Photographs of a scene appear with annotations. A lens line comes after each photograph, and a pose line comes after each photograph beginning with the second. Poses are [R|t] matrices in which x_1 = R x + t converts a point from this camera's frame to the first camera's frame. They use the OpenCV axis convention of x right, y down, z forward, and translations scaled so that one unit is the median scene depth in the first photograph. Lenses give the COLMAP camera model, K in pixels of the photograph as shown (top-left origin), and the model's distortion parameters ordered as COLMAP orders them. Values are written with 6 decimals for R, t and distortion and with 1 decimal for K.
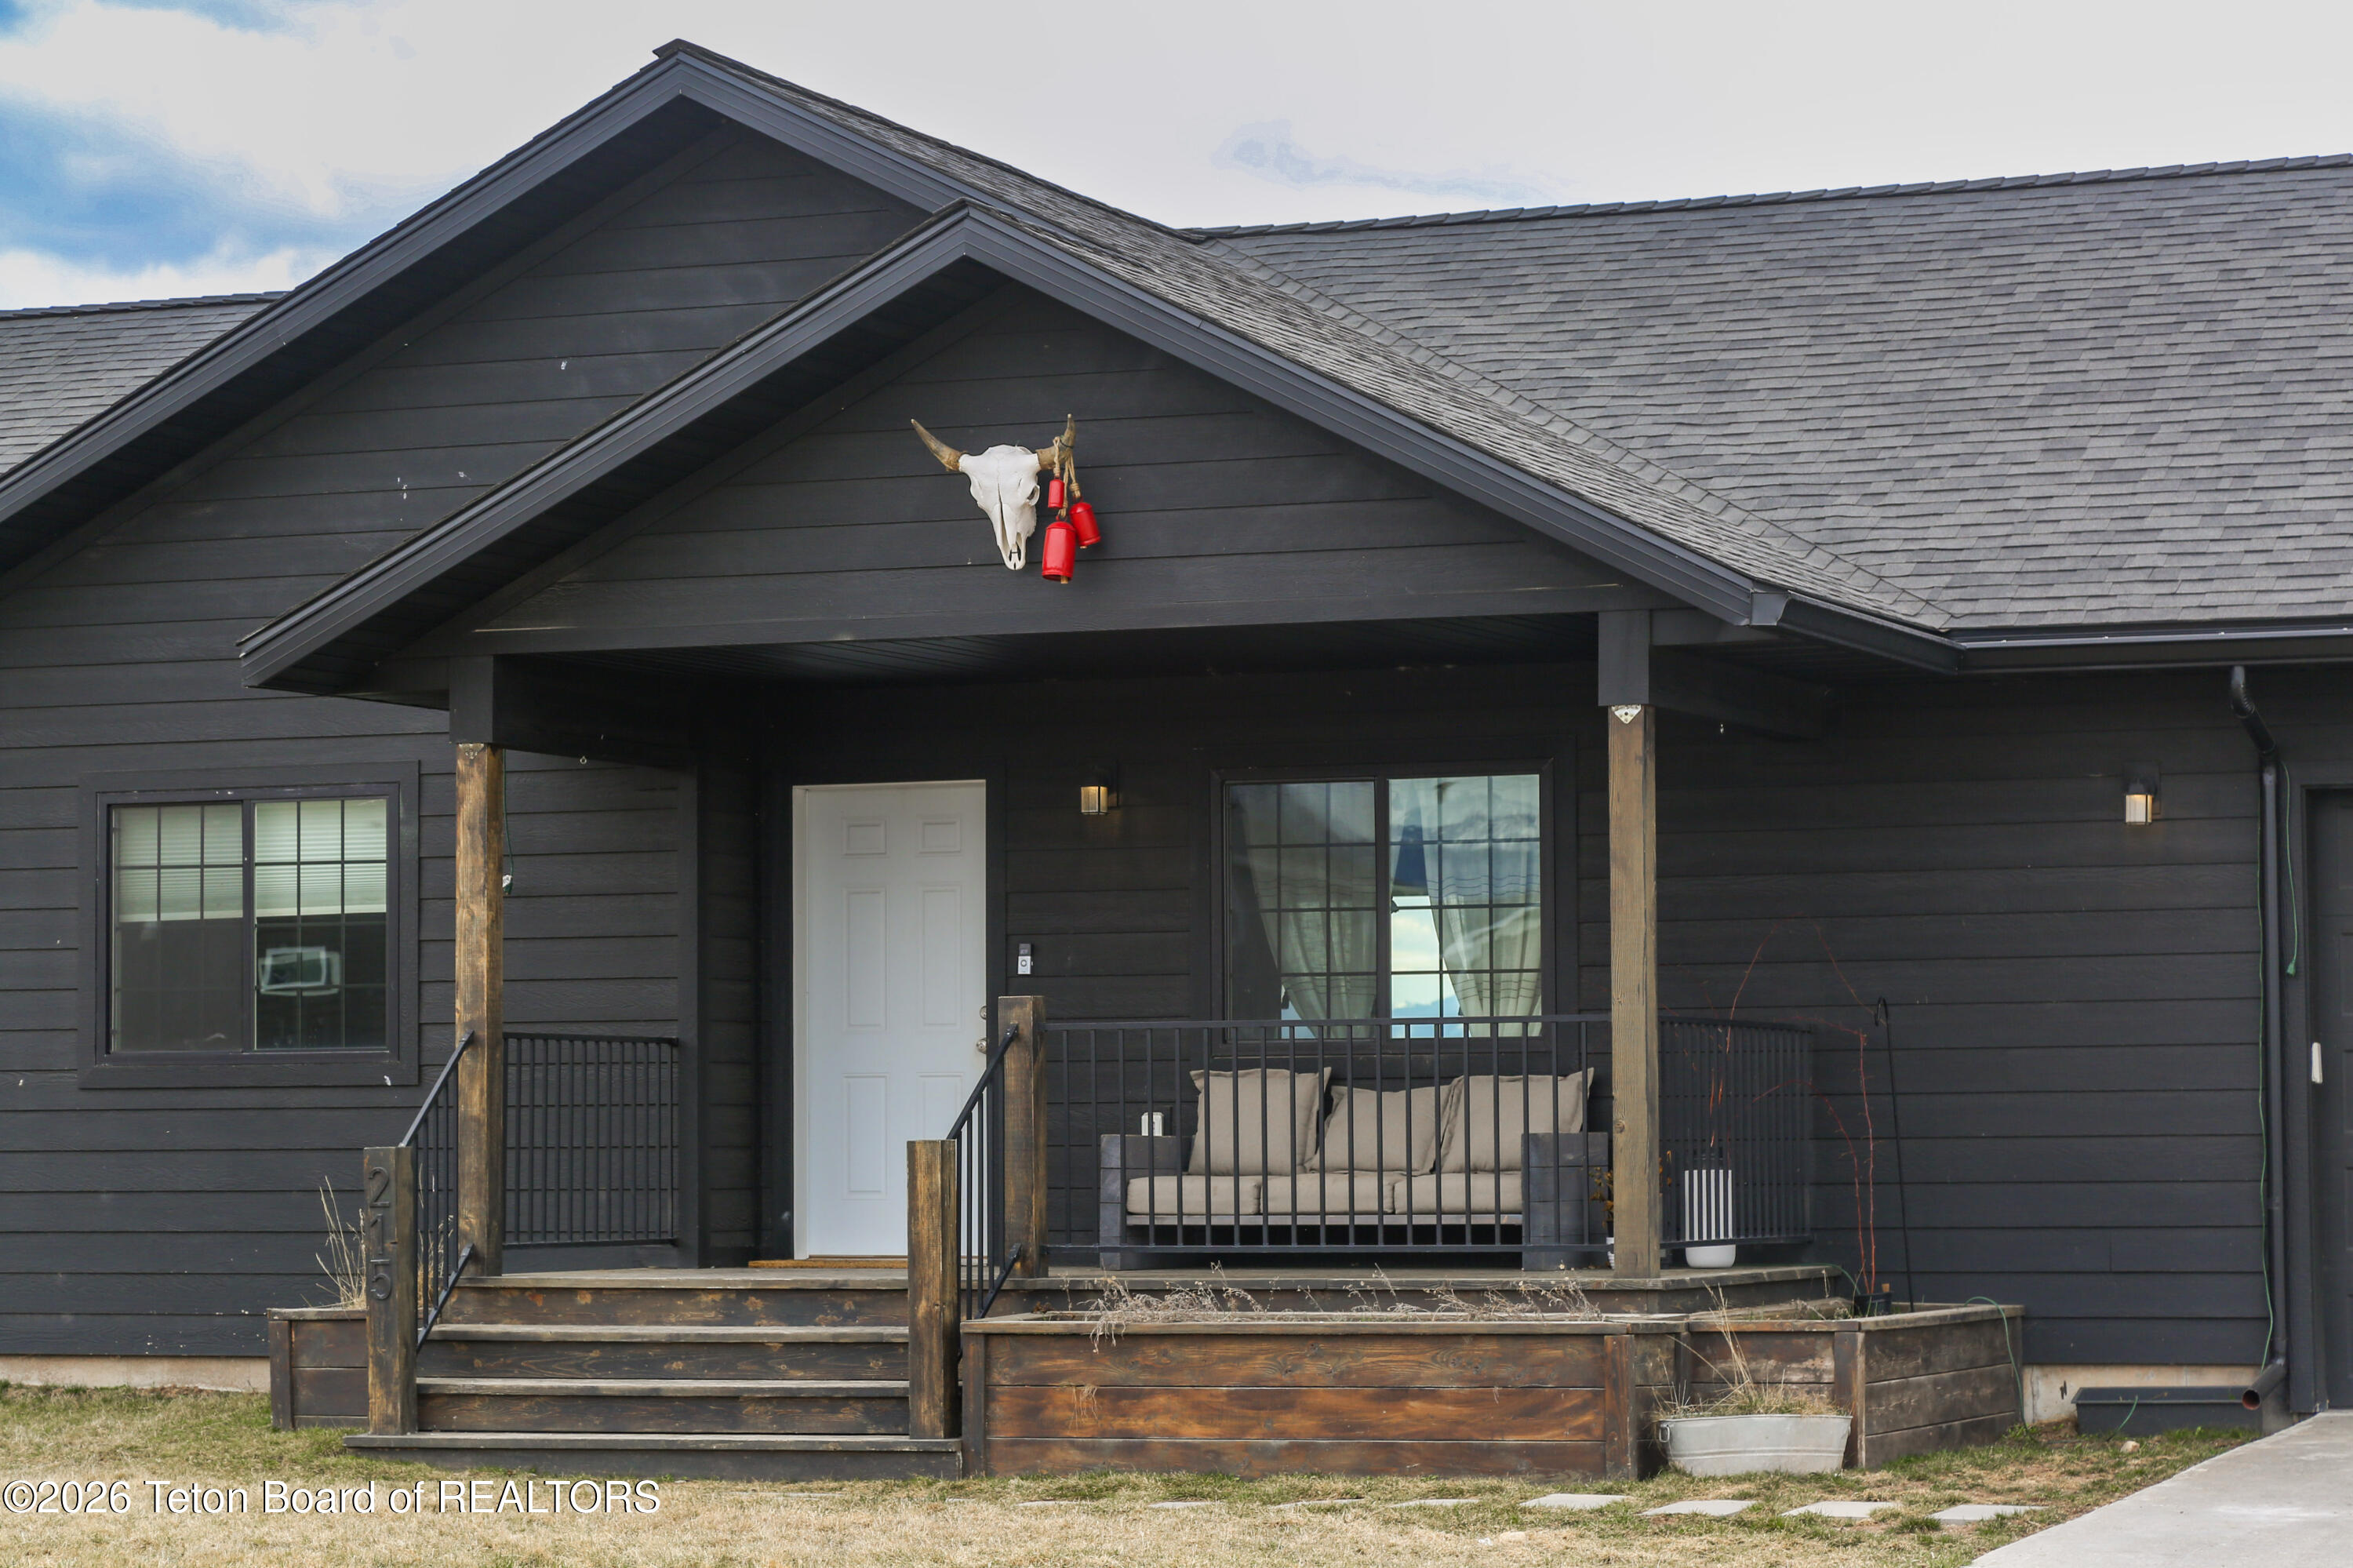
lens RADIAL K [[5979.8, 0, 1176.5], [0, 5979.8, 784.0], [0, 0, 1]] dist [0.024486, 0.734770]
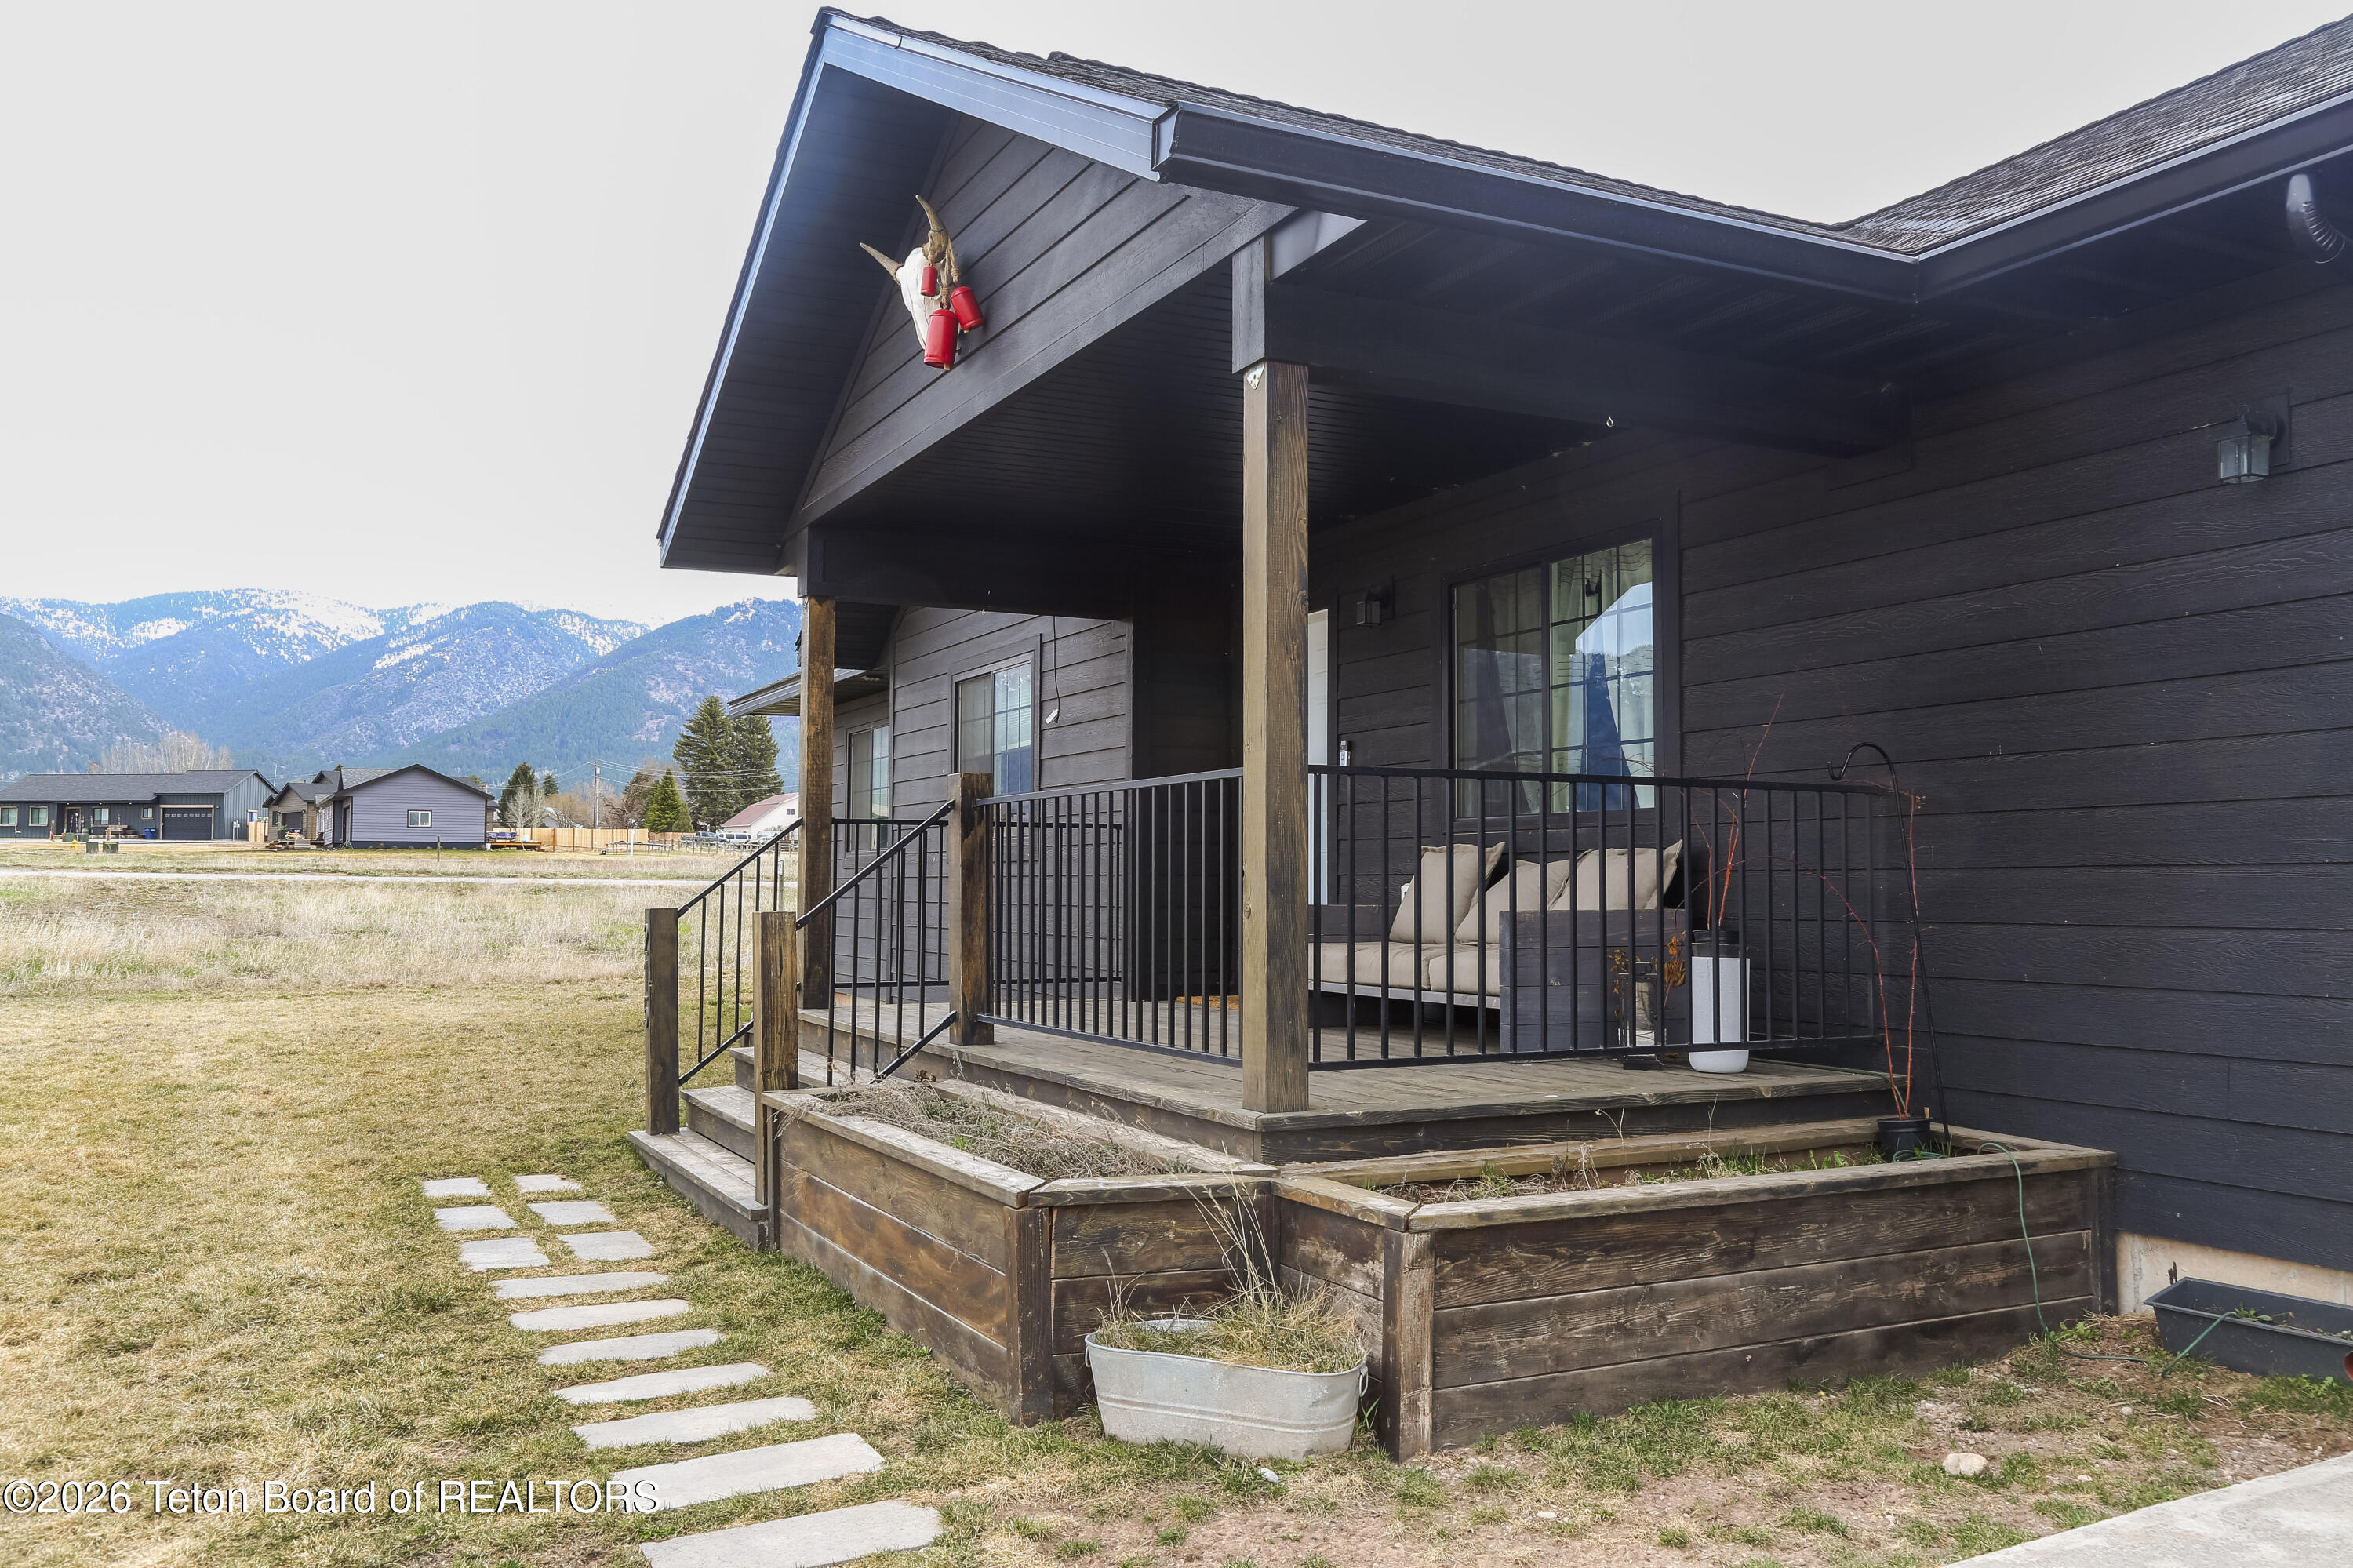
lens RADIAL K [[1858.3, 0, 1176.5], [0, 1858.3, 784.0], [0, 0, 1]] dist [-0.011752, -0.004193]
pose [[0.747975, -0.028883, -0.663098, 0.210258], [0.033979, 0.999409, -0.005203, 0.039016], [0.662857, -0.018640, 0.748514, 0.758572]]
